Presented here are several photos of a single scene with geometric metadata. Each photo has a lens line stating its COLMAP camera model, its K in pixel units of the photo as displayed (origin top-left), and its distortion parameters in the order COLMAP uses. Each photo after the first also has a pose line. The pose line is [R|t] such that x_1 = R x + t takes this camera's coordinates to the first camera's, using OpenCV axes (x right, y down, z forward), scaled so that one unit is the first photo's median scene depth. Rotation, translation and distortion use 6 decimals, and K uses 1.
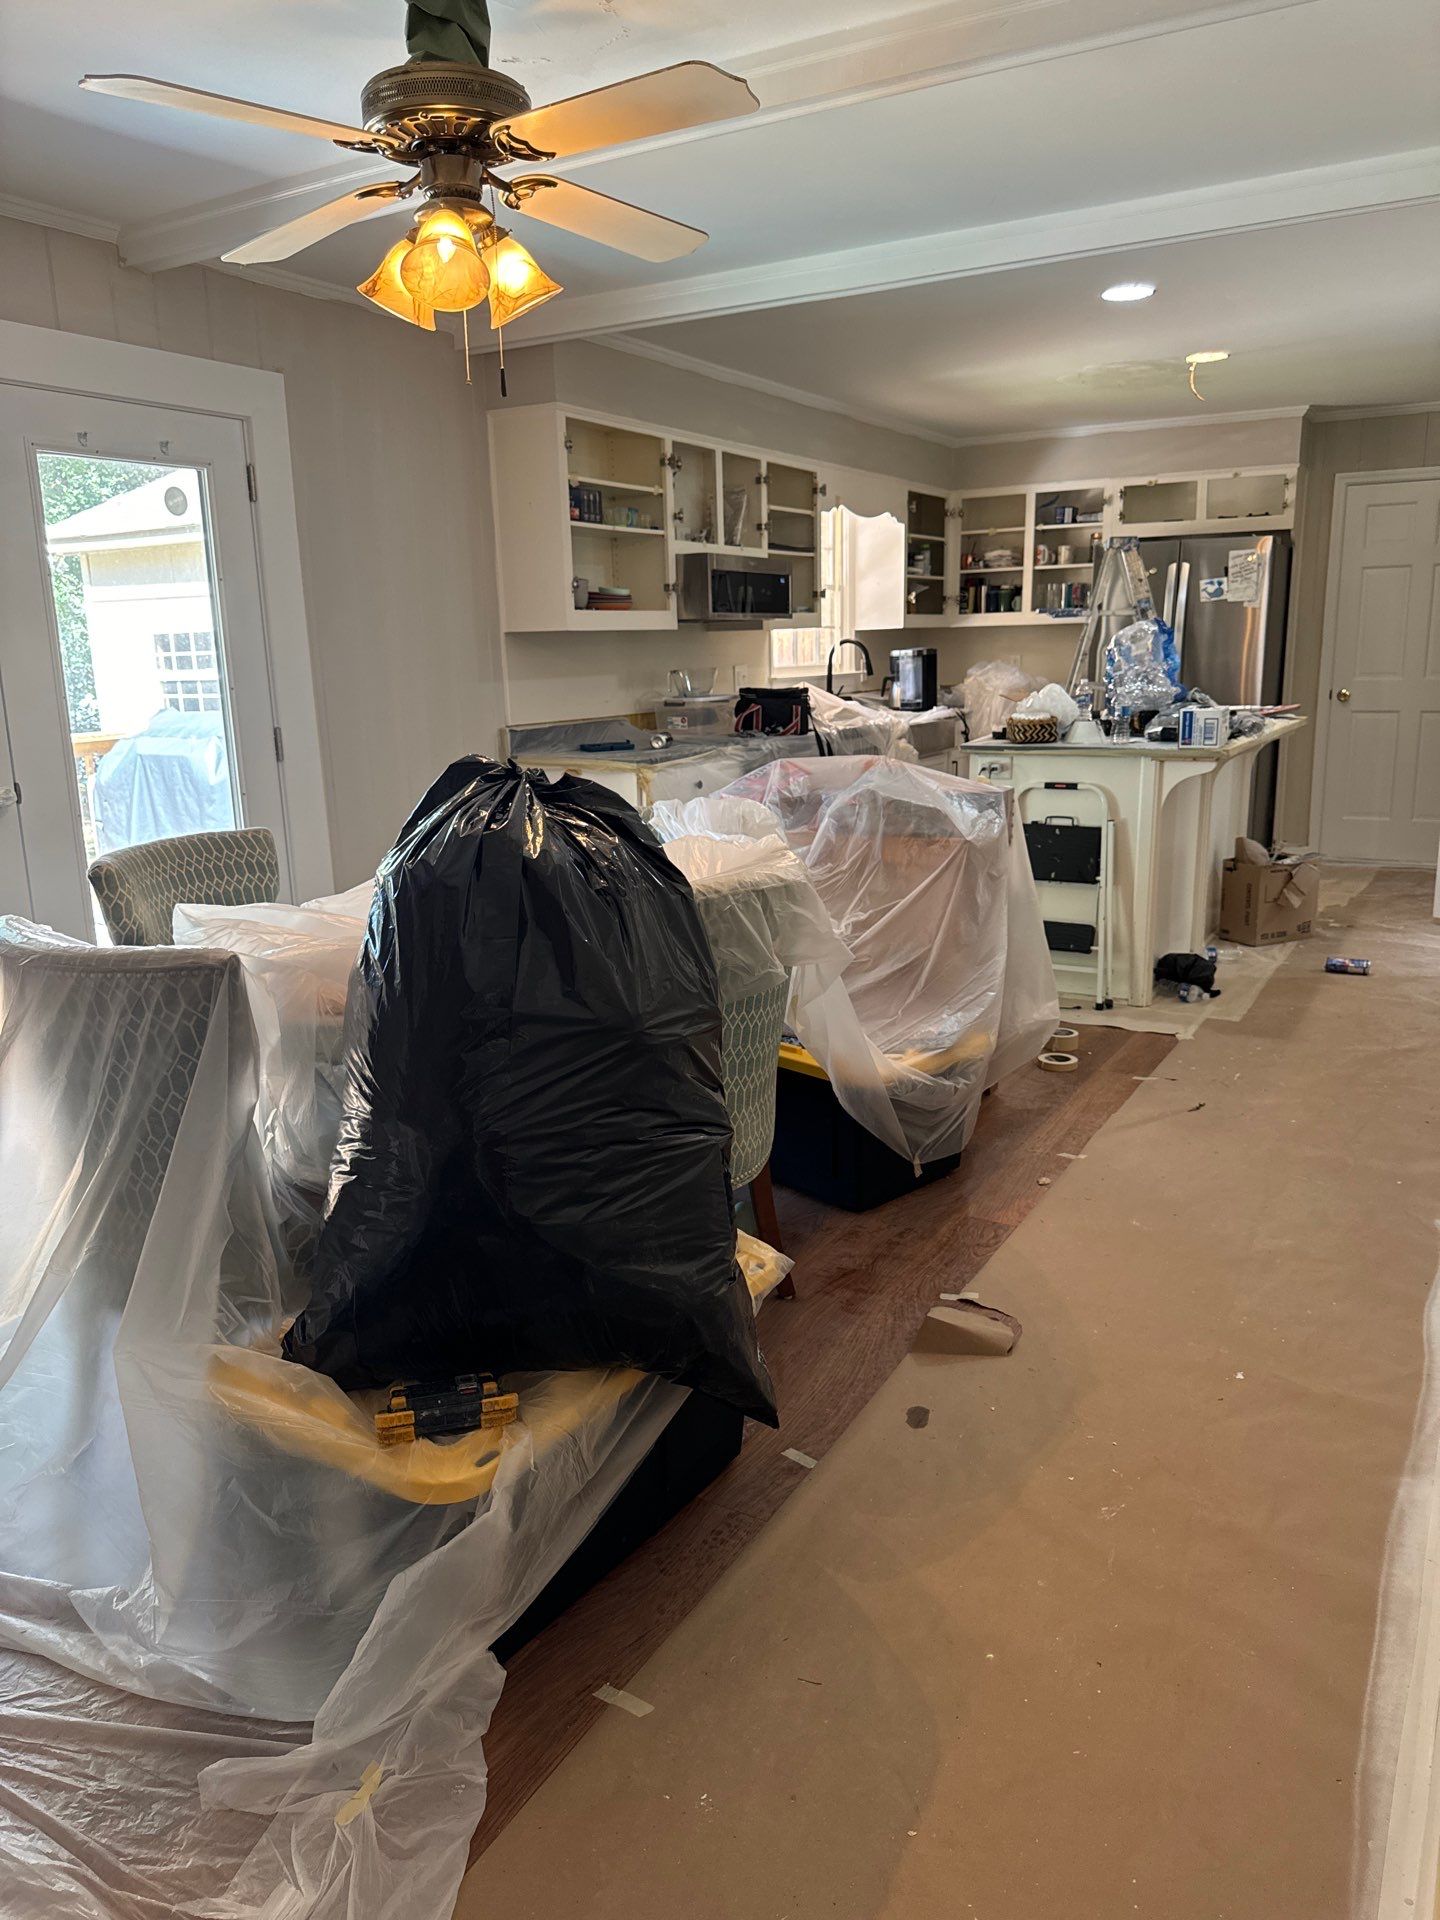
lens RADIAL K [[1371.1, 0, 708.0], [0, 1371.1, 965.8], [0, 0, 1]] dist [0.194999, -0.442829]
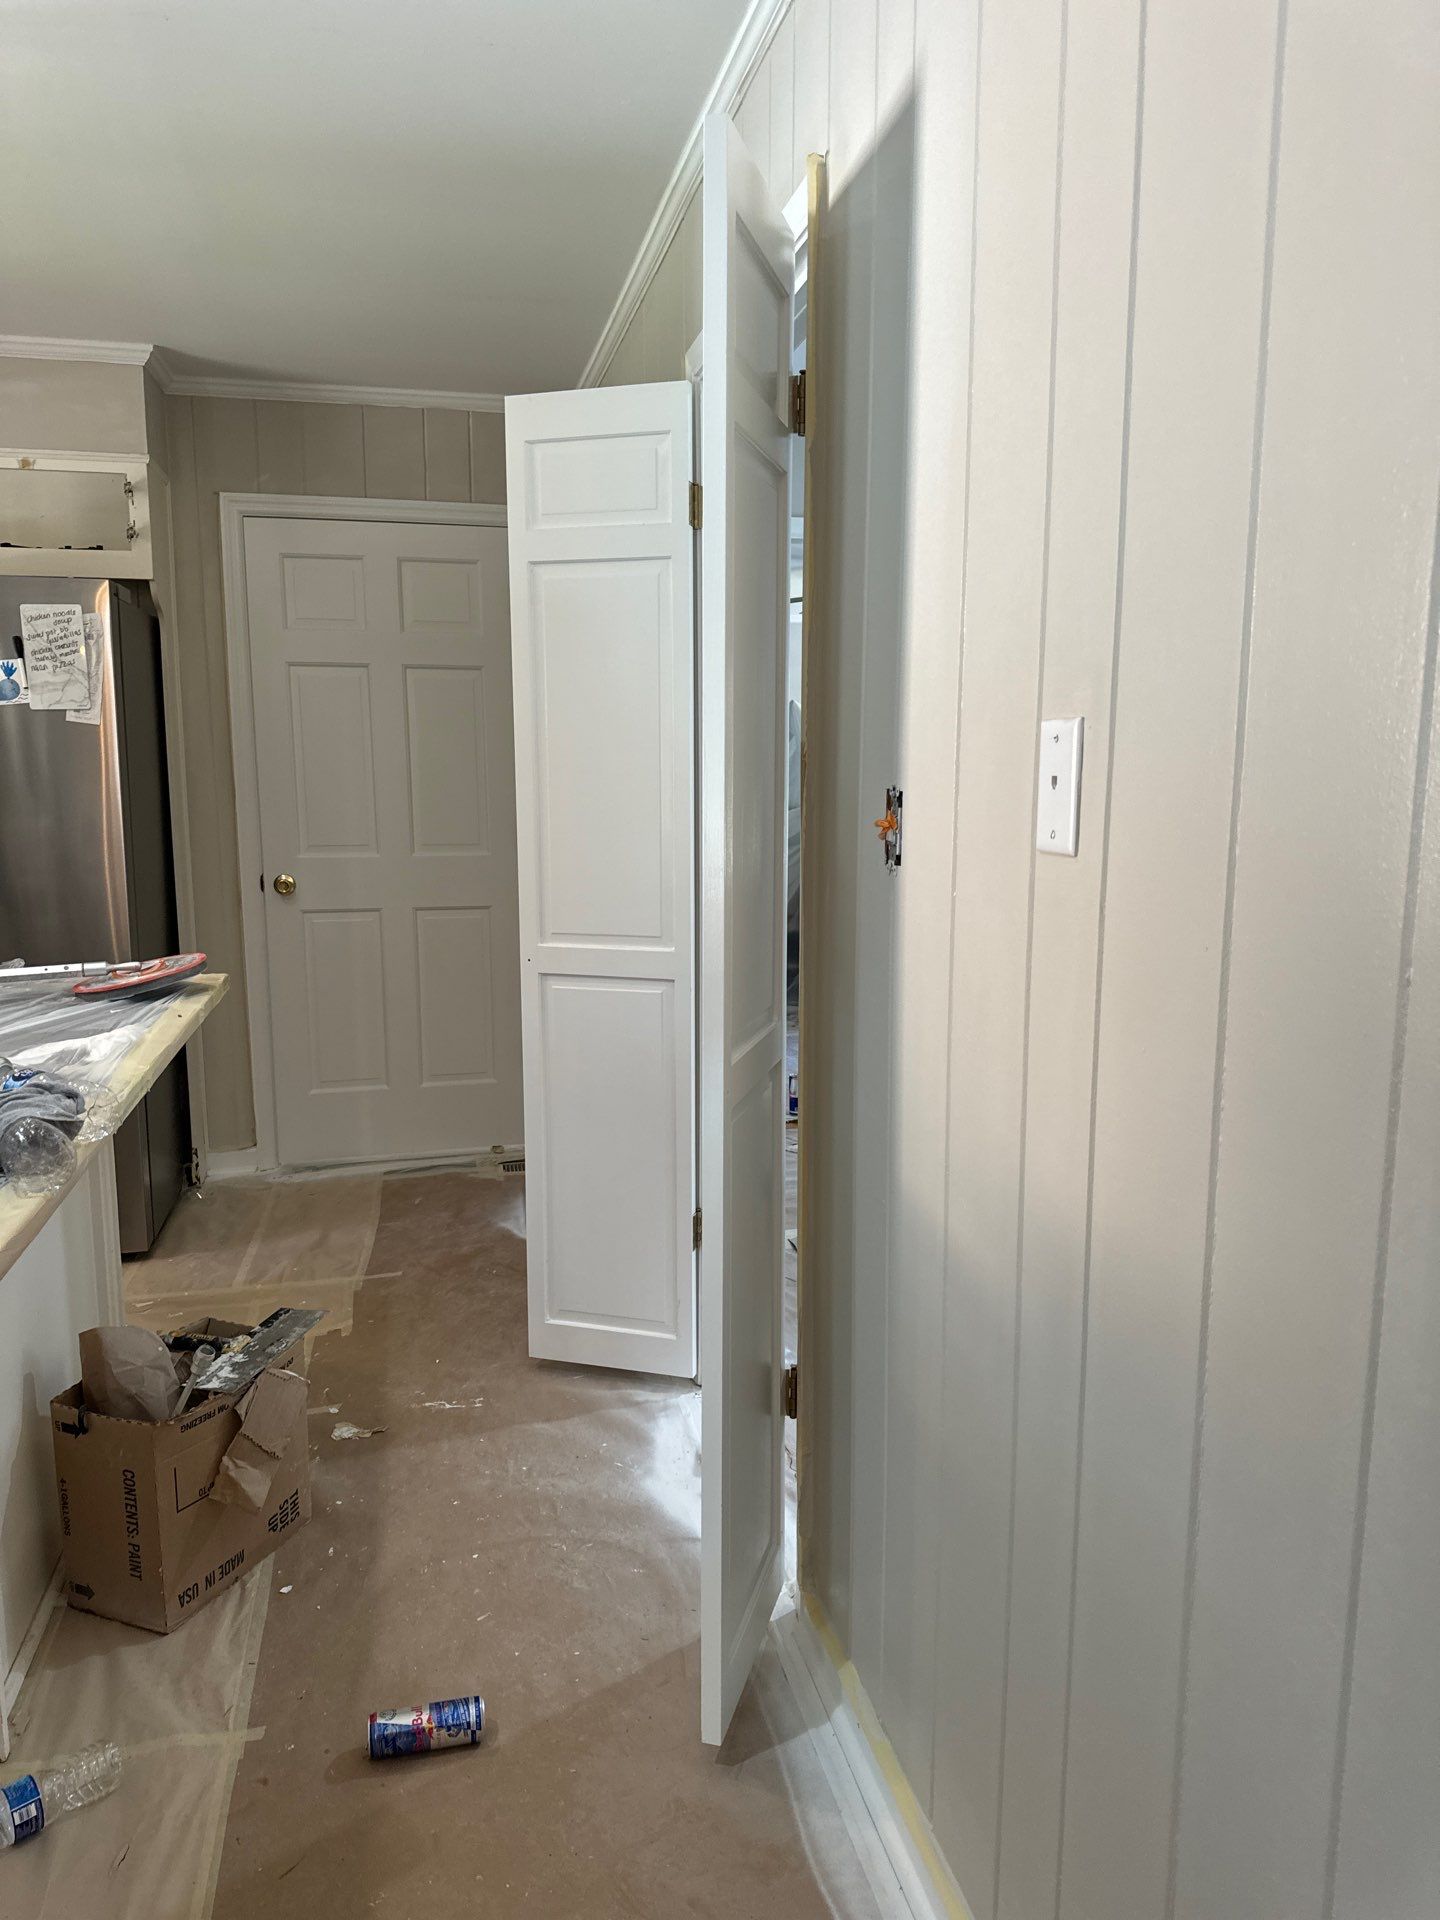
lens RADIAL K [[1360.7, 0, 713.9], [0, 1360.7, 965.0], [0, 0, 1]] dist [0.126322, -0.163596]
pose [[0.738844, -0.078470, 0.669292, 0.273112], [0.136240, 0.990081, -0.034317, -0.156967], [-0.659960, 0.116540, 0.742207, 0.629175]]
